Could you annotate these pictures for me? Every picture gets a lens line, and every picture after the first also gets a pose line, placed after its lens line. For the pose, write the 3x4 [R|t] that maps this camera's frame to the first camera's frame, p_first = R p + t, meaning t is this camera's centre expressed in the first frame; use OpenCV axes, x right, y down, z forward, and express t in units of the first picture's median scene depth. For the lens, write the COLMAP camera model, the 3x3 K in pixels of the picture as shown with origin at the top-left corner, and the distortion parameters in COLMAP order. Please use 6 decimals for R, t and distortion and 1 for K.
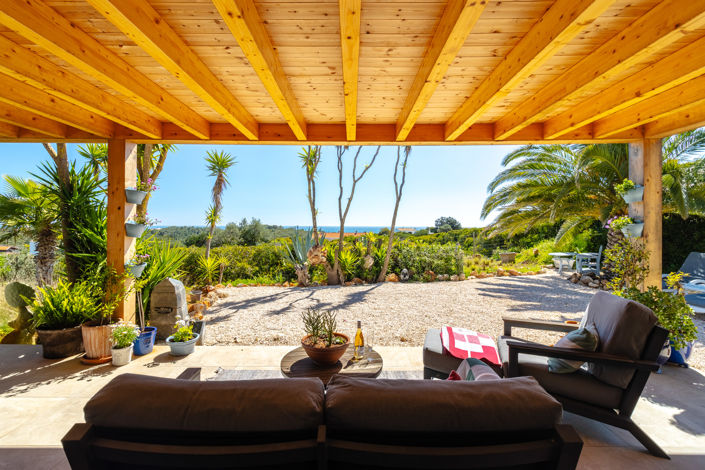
lens RADIAL K [[325.6, 0, 345.7], [0, 325.6, 224.2], [0, 0, 1]] dist [0.005720, -0.000506]
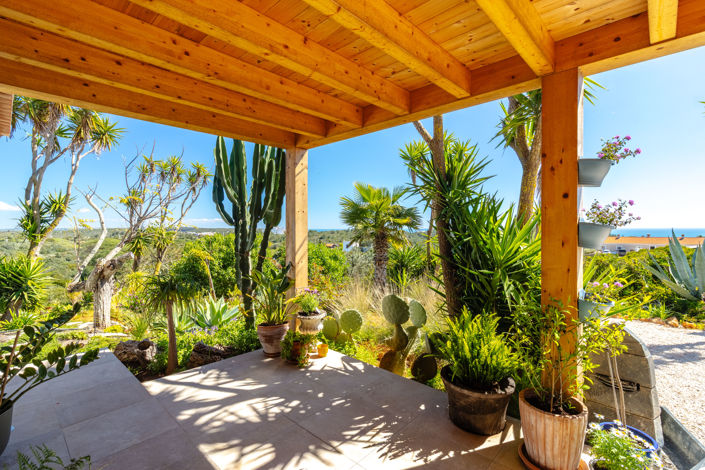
lens RADIAL K [[325.6, 0, 347.1], [0, 325.6, 238.7], [0, 0, 1]] dist [0.005720, -0.000506]
pose [[0.731065, 0.015231, -0.682138, -0.579358], [0.008362, 0.999476, 0.031279, 0.003233], [0.682257, -0.028571, 0.730554, 0.338638]]
